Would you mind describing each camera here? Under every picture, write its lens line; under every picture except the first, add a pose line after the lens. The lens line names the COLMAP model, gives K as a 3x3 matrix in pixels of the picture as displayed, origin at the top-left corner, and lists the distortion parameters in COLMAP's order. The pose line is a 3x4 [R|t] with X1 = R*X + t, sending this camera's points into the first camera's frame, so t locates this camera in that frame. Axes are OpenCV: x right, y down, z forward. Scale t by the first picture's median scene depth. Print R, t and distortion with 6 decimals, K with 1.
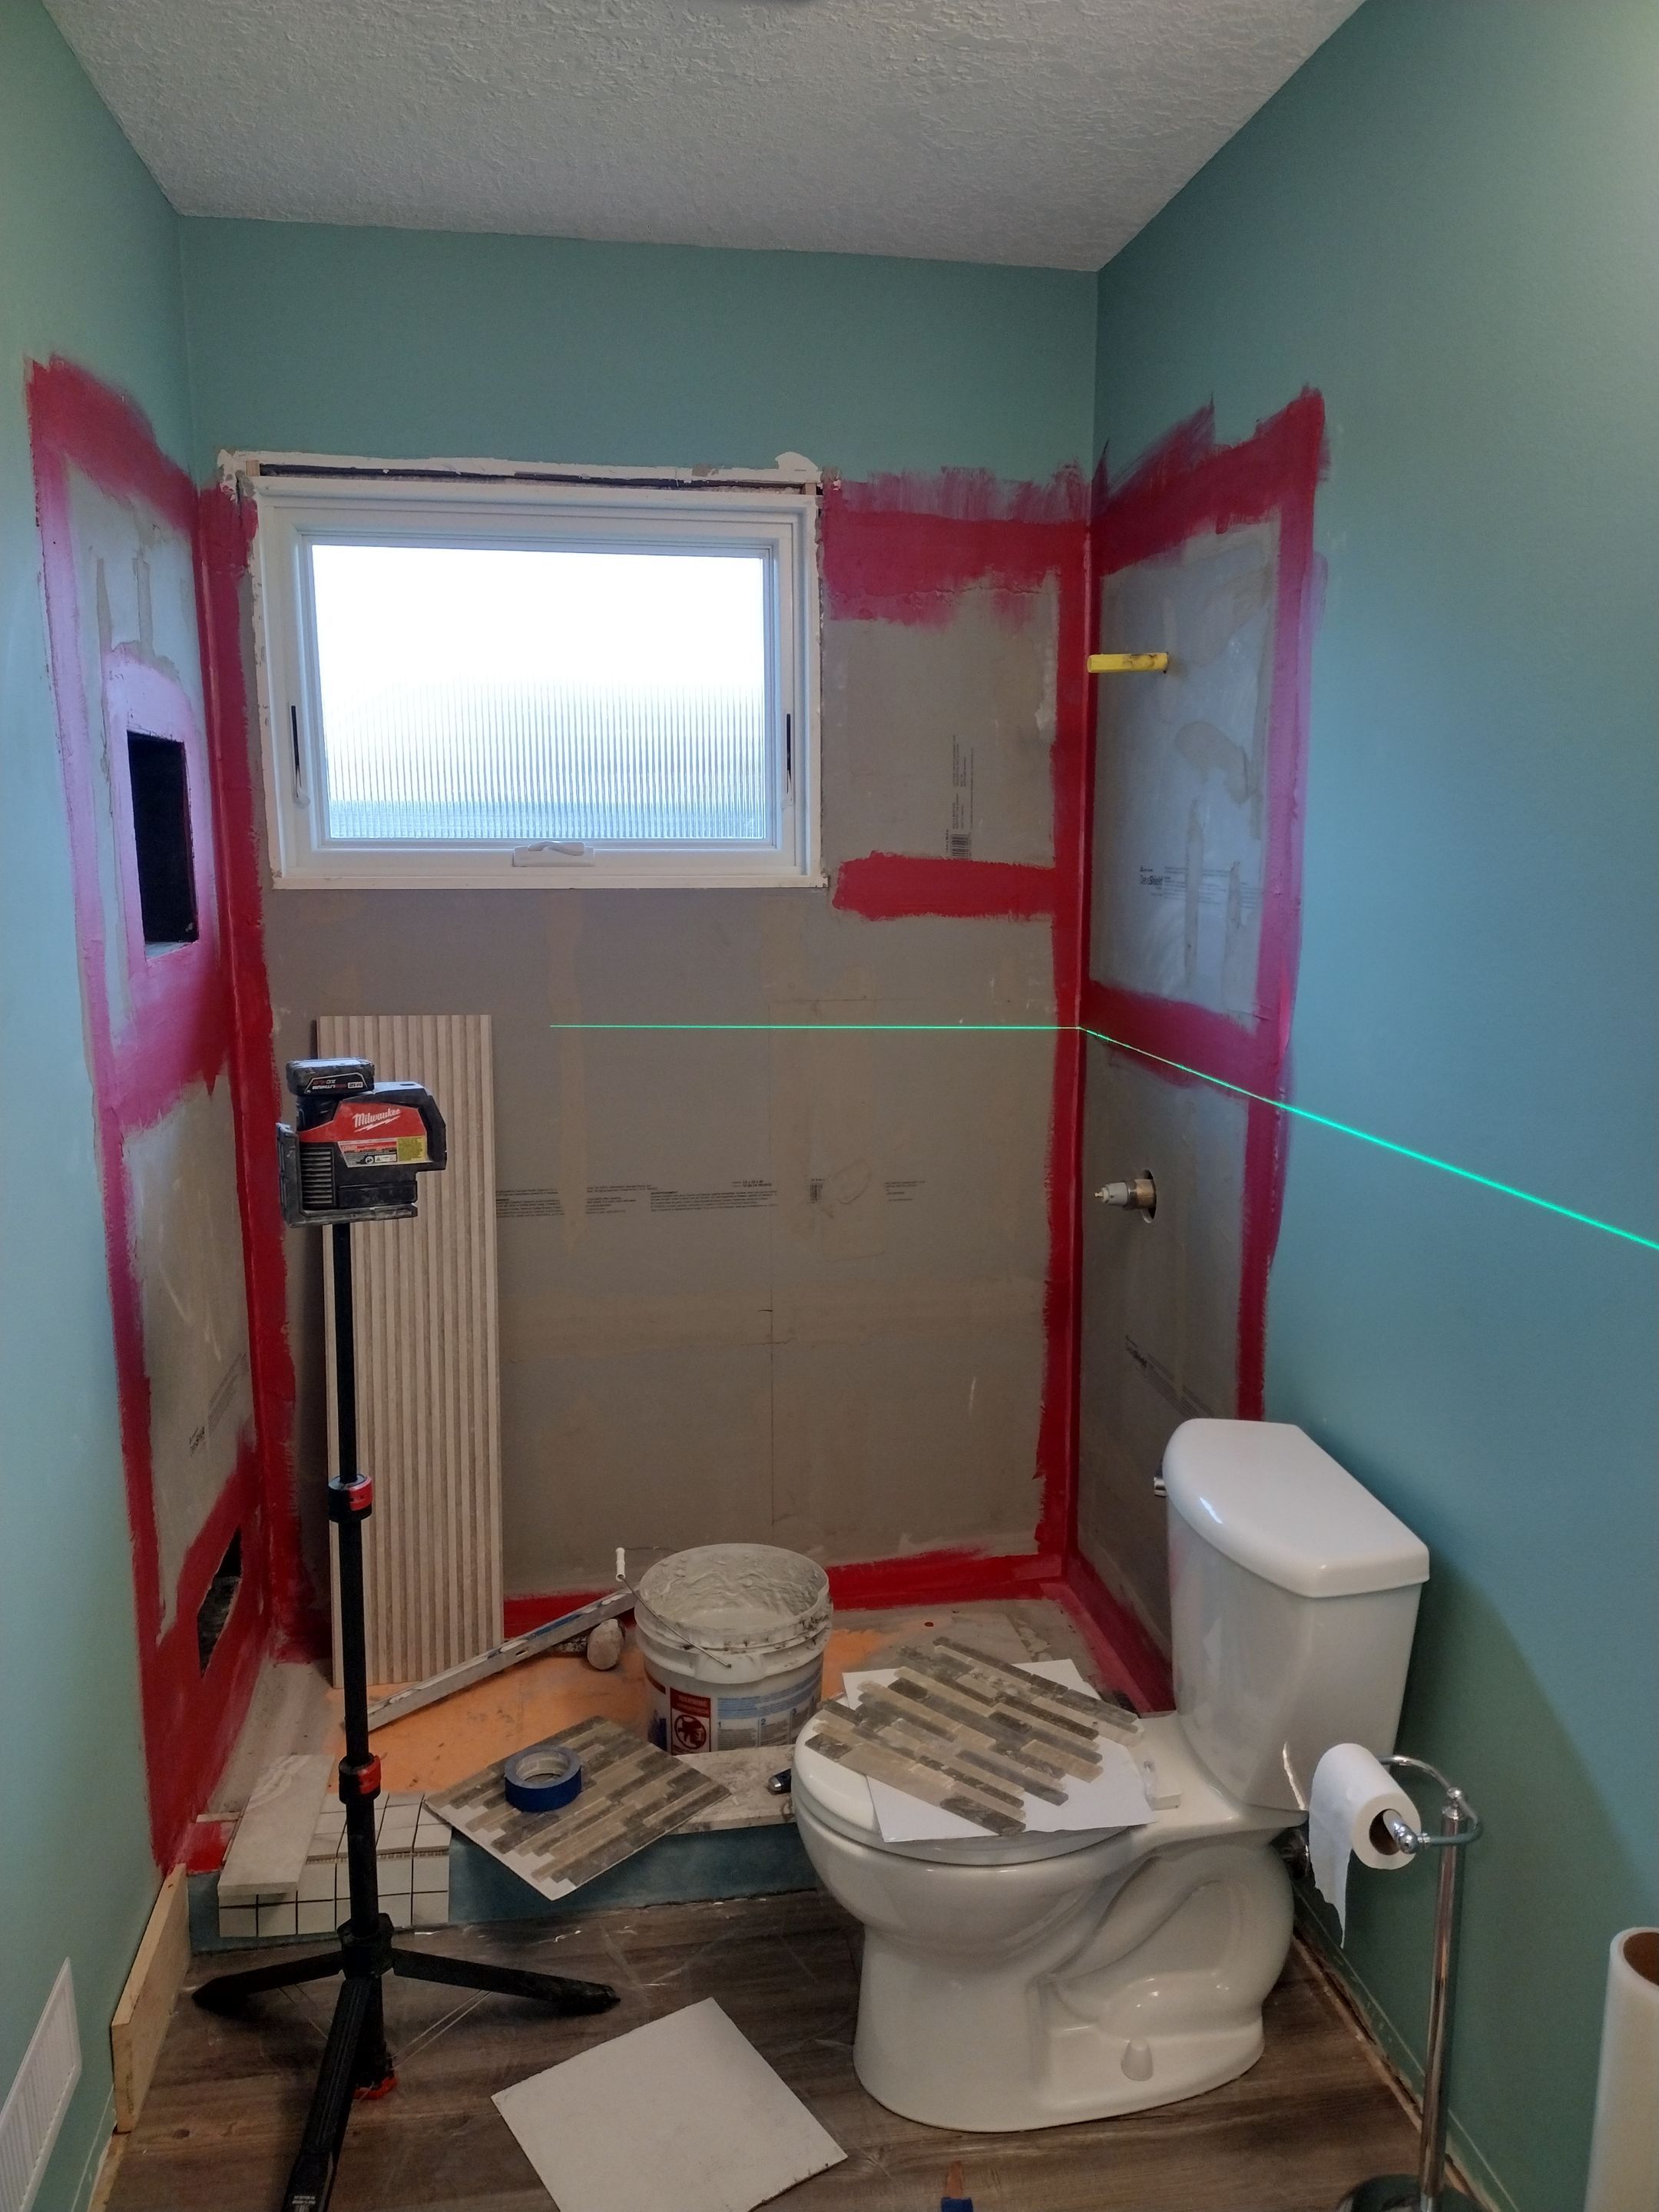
lens RADIAL K [[1597.6, 0, 858.5], [0, 1597.6, 1100.0], [0, 0, 1]] dist [0.094405, -0.105343]
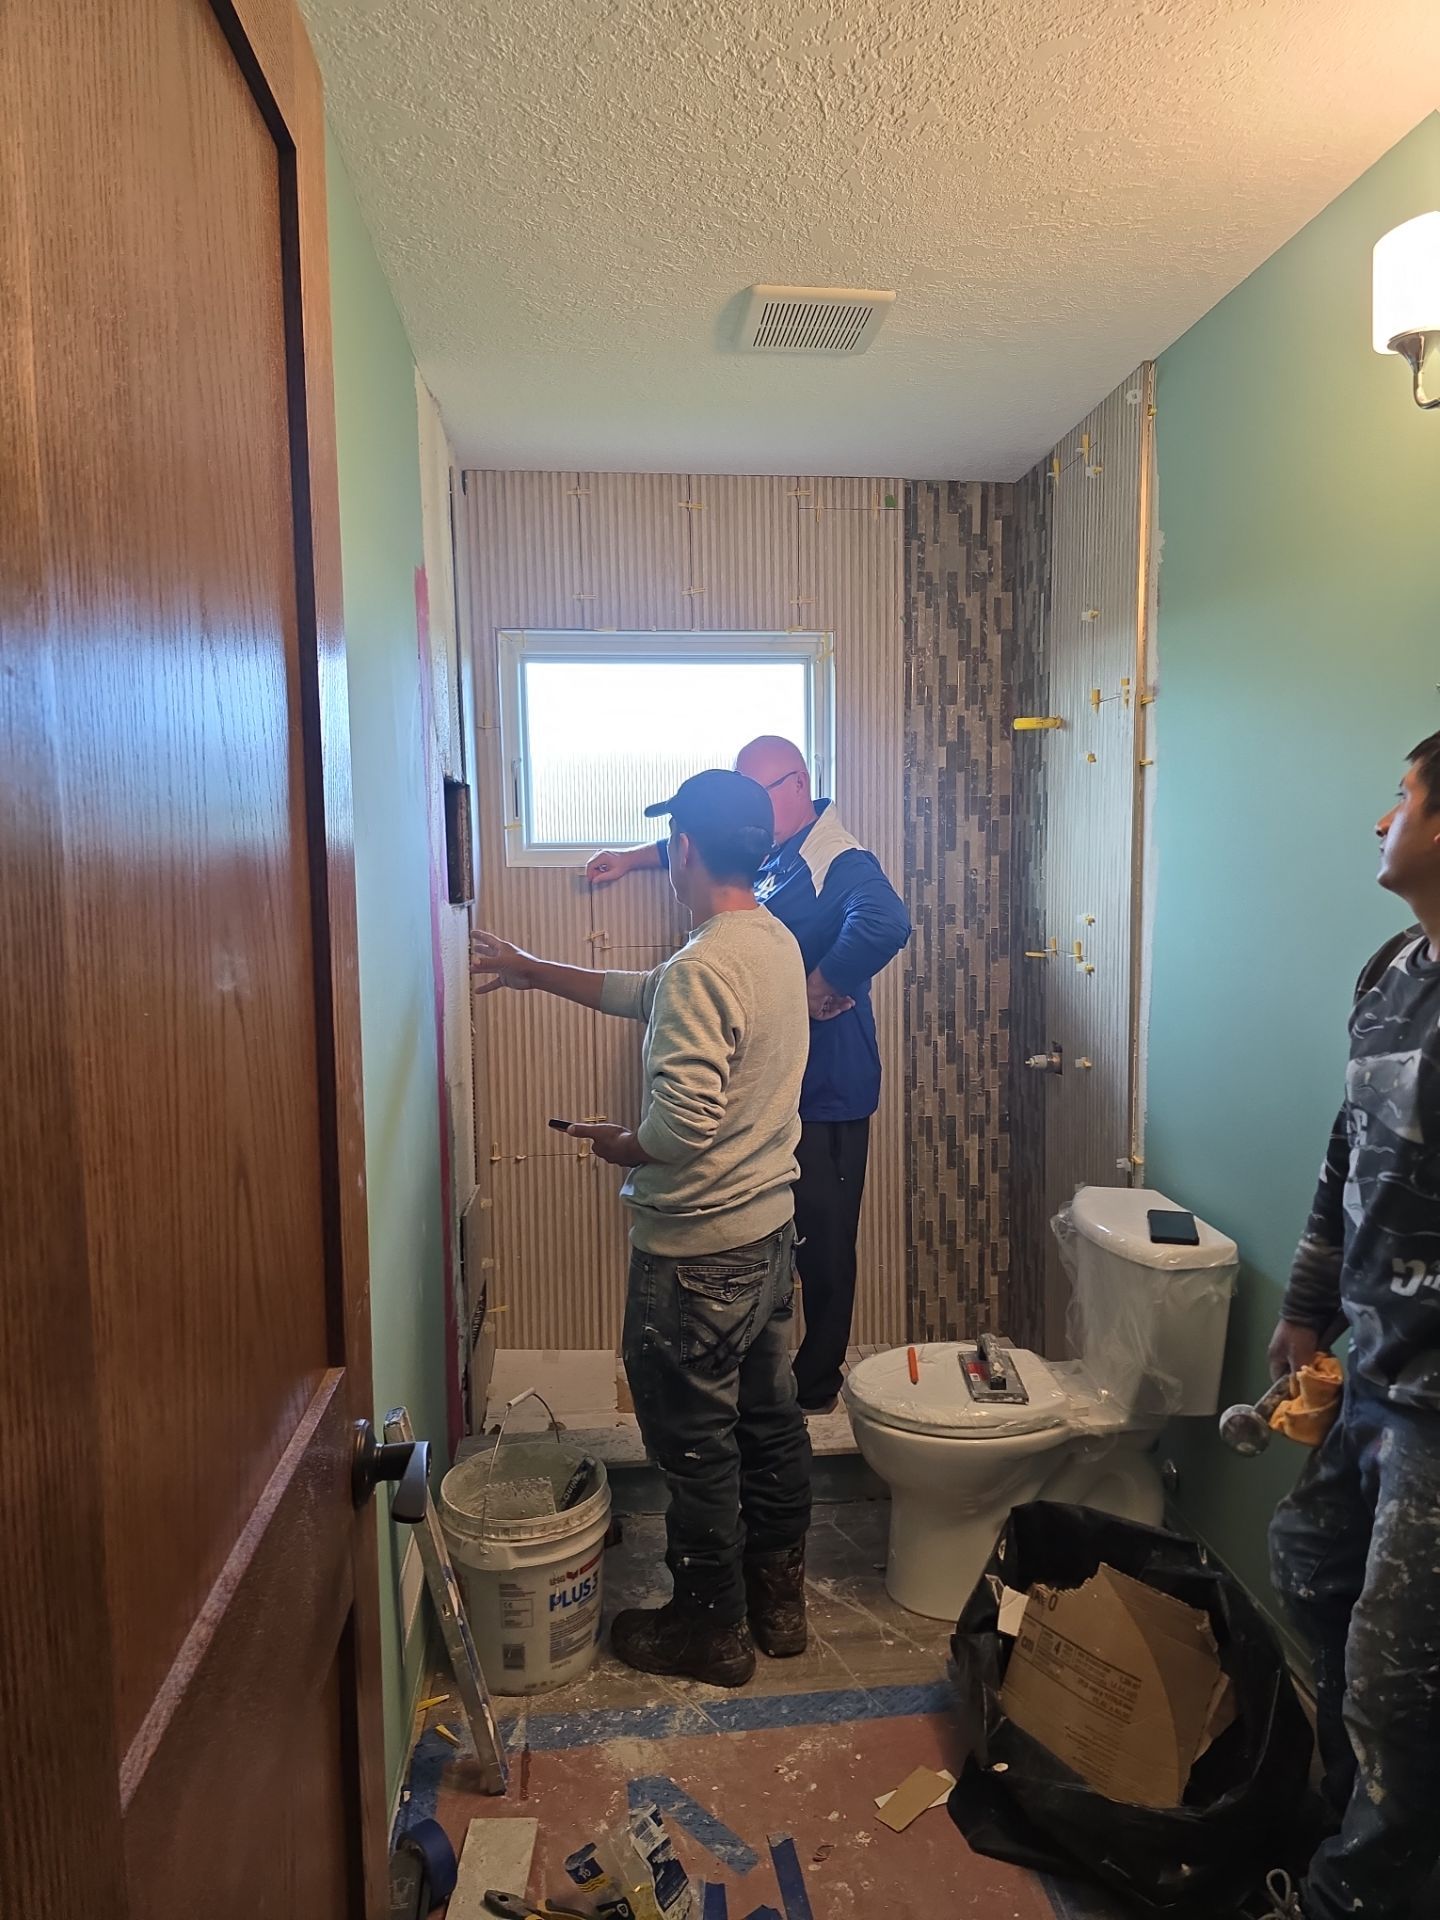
lens RADIAL K [[1302.4, 0, 733.6], [0, 1302.4, 975.2], [0, 0, 1]] dist [0.074110, -0.001684]
pose [[0.997436, -0.007565, -0.071169, -0.042595], [0.002062, 0.997023, -0.077071, 0.072908], [0.071540, 0.076726, 0.994482, -0.279728]]
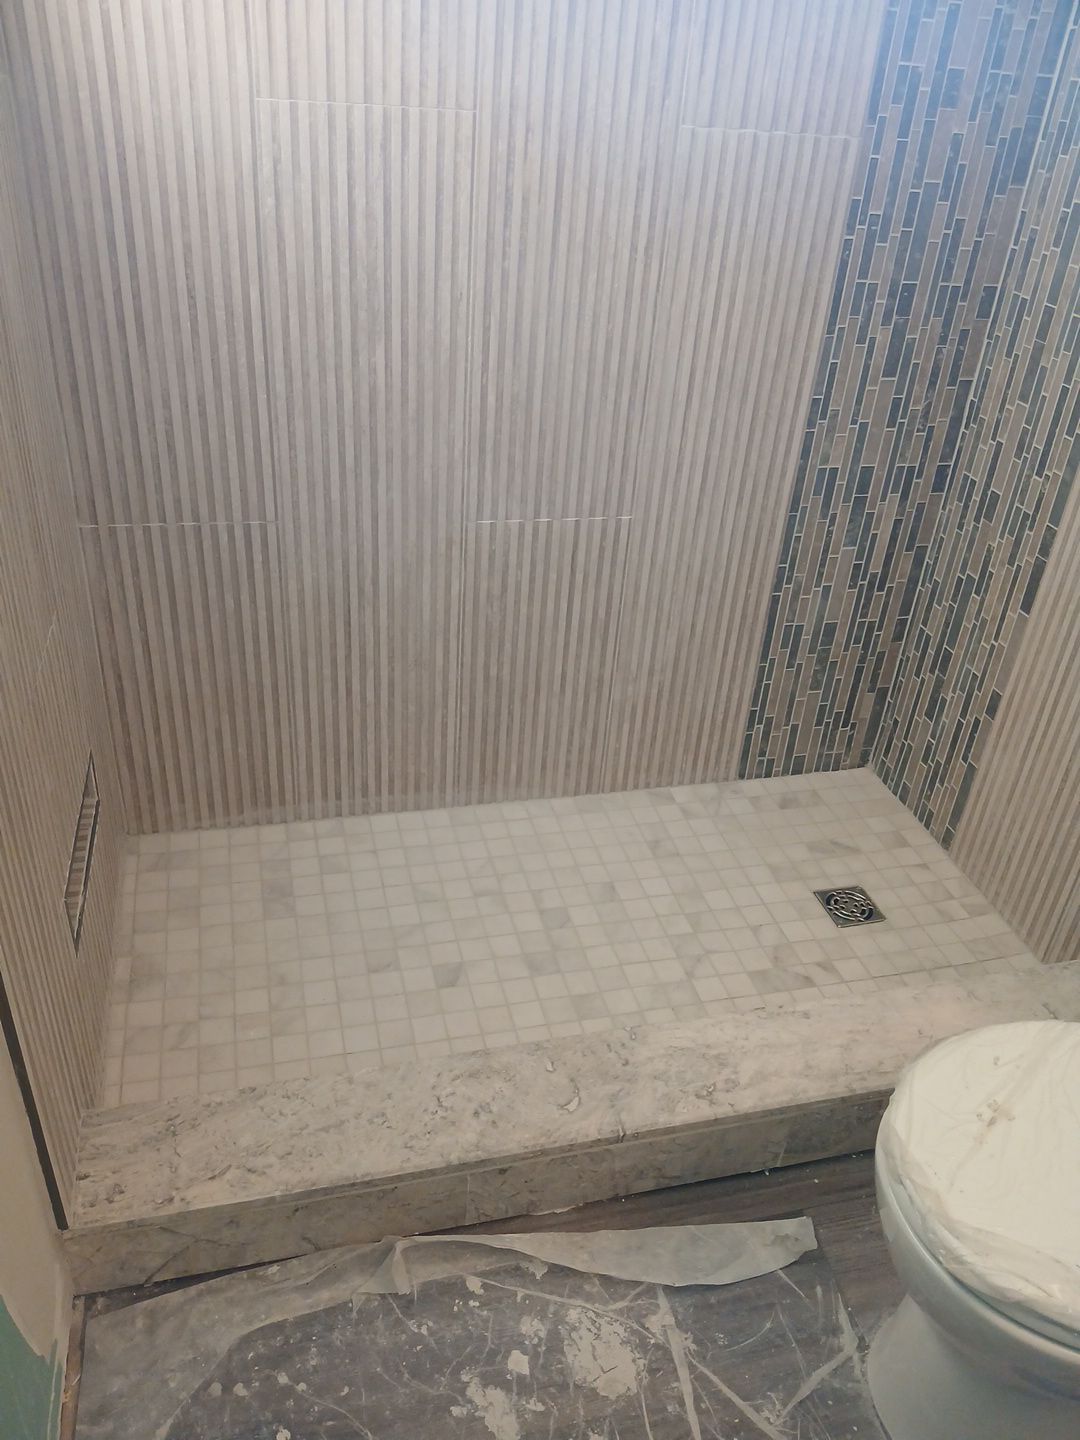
lens RADIAL K [[1093.5, 0, 544.1], [0, 1093.5, 718.2], [0, 0, 1]] dist [0.096394, -0.199498]
pose [[0.995095, 0.020112, 0.096862, -0.190854], [-0.054759, 0.927420, 0.369992, 0.012337], [-0.082390, -0.373481, 0.923972, 0.437307]]
